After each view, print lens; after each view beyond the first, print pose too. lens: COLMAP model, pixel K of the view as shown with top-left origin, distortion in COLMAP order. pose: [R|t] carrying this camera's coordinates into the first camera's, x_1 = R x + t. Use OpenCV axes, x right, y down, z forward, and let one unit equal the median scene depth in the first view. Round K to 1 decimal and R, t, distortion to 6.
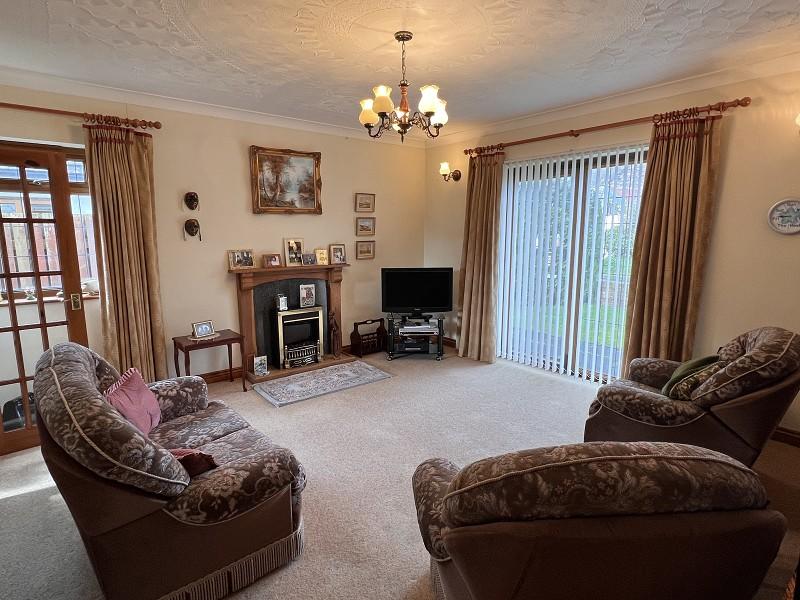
lens RADIAL K [[420.0, 0, 399.1], [0, 420.0, 296.9], [0, 0, 1]] dist [-0.000286, 0.002194]
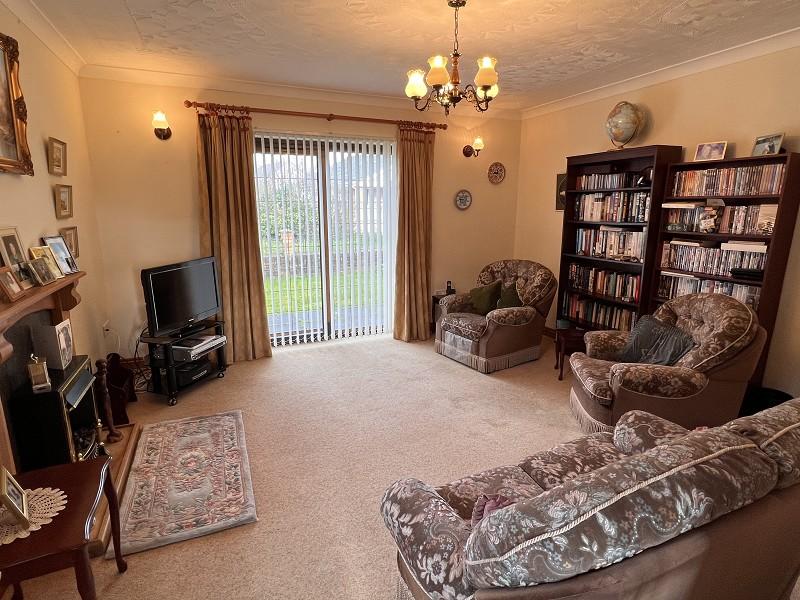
lens RADIAL K [[420.0, 0, 399.1], [0, 420.0, 297.8], [0, 0, 1]] dist [-0.000286, 0.002194]
pose [[0.281731, -0.203230, 0.937723, -0.560356], [0.152928, 0.974329, 0.165217, -0.076739], [-0.947228, 0.096857, 0.305578, 0.477628]]
